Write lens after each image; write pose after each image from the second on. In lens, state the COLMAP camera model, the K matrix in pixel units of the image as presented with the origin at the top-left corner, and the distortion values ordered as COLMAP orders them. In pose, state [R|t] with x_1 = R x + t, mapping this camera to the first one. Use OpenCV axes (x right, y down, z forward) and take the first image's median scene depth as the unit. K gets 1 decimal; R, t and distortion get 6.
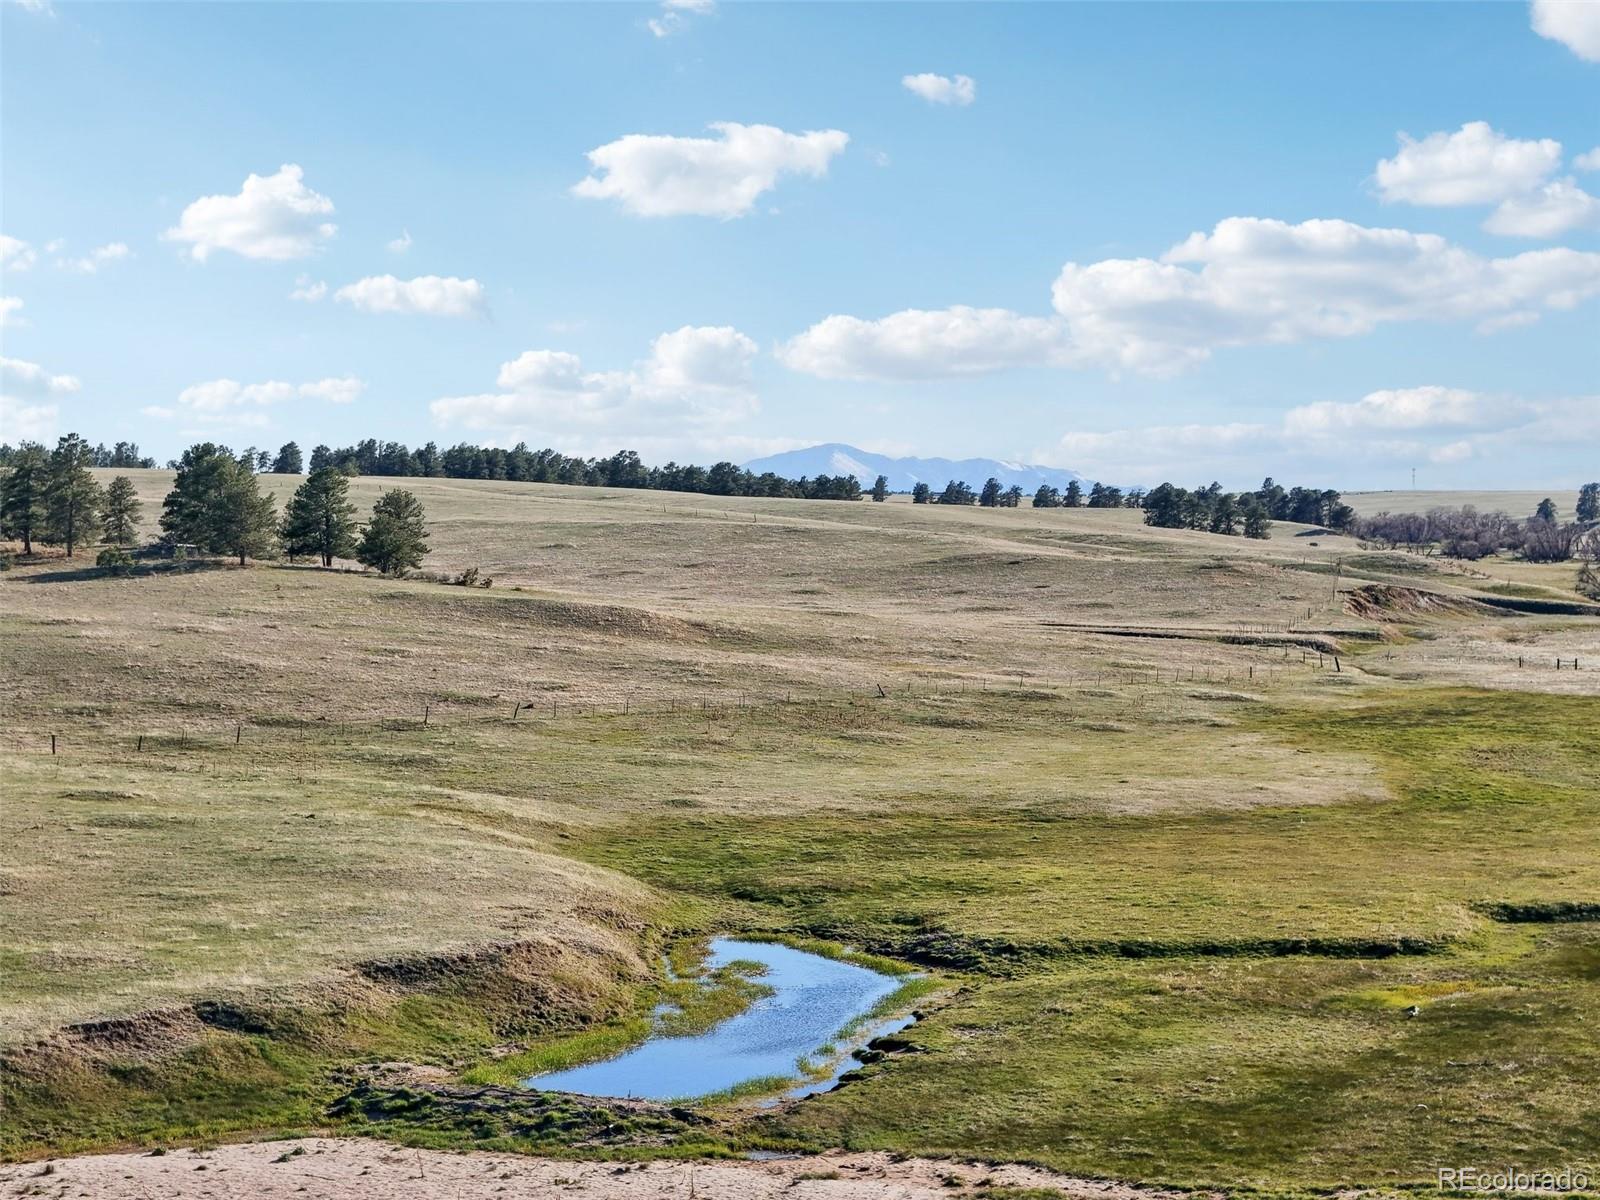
lens RADIAL K [[3294.0, 0, 800.0], [0, 3294.0, 600.0], [0, 0, 1]] dist [-0.165571, 0.256287]
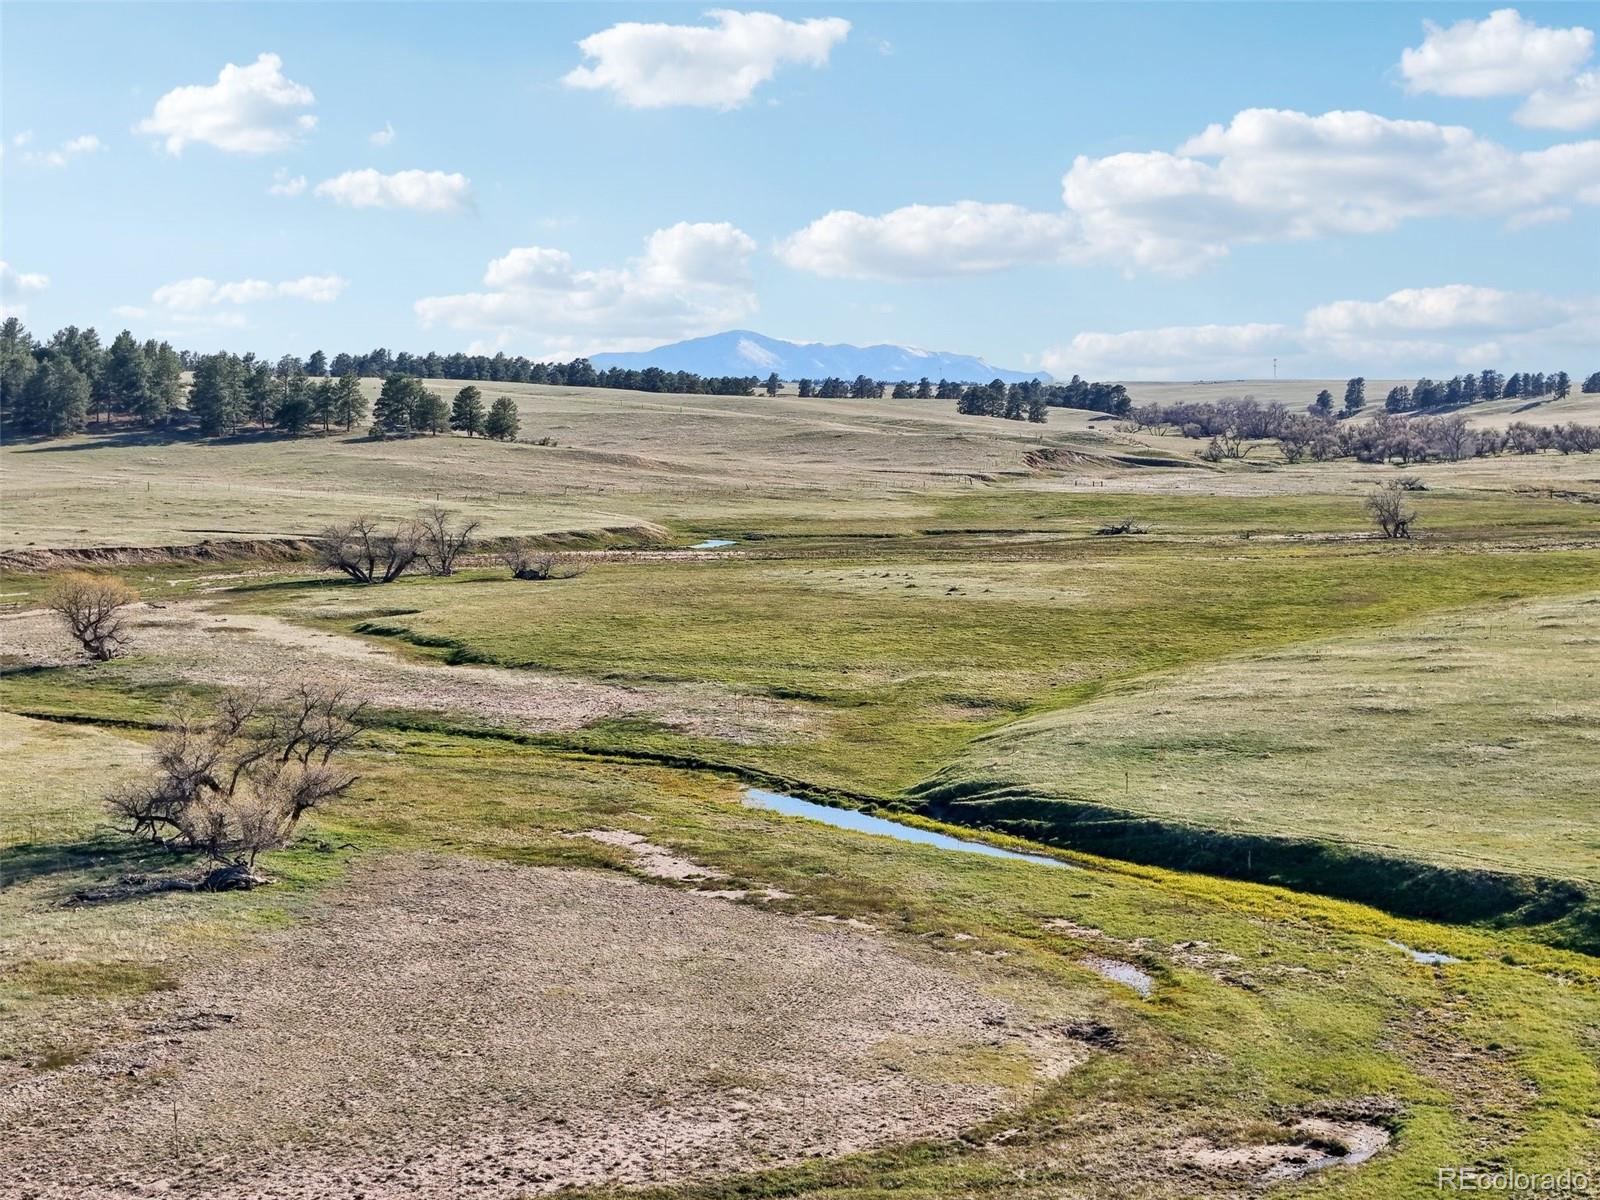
lens RADIAL K [[3294.0, 0, 800.0], [0, 3294.0, 600.0], [0, 0, 1]] dist [-0.165571, 0.256287]
pose [[0.999596, -0.003031, 0.028257, -0.001895], [0.002055, 0.999402, 0.034504, 0.012539], [-0.028345, -0.034432, 0.999005, -0.603762]]
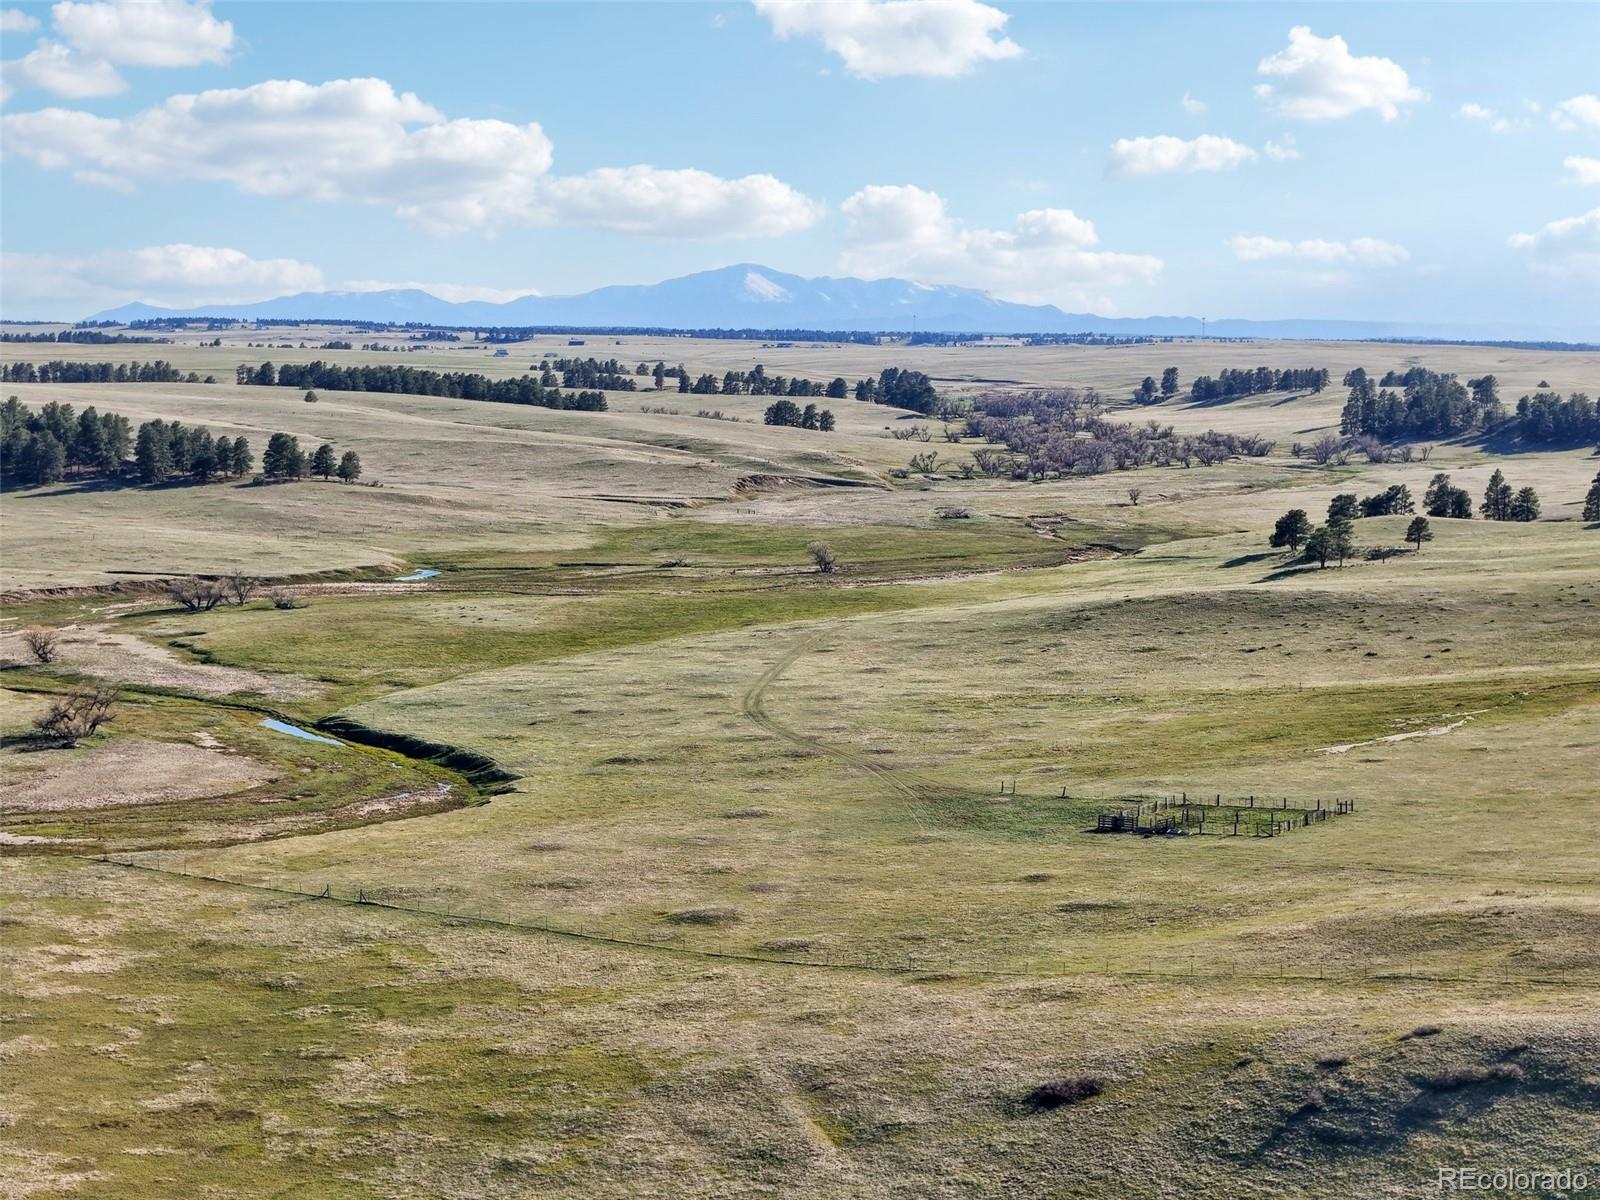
lens RADIAL K [[3294.0, 0, 800.0], [0, 3294.0, 600.0], [0, 0, 1]] dist [-0.165571, 0.256287]
pose [[0.999693, -0.003490, 0.024530, 0.124303], [0.002128, 0.998465, 0.055354, -0.038953], [-0.024686, -0.055285, 0.998165, -1.171878]]
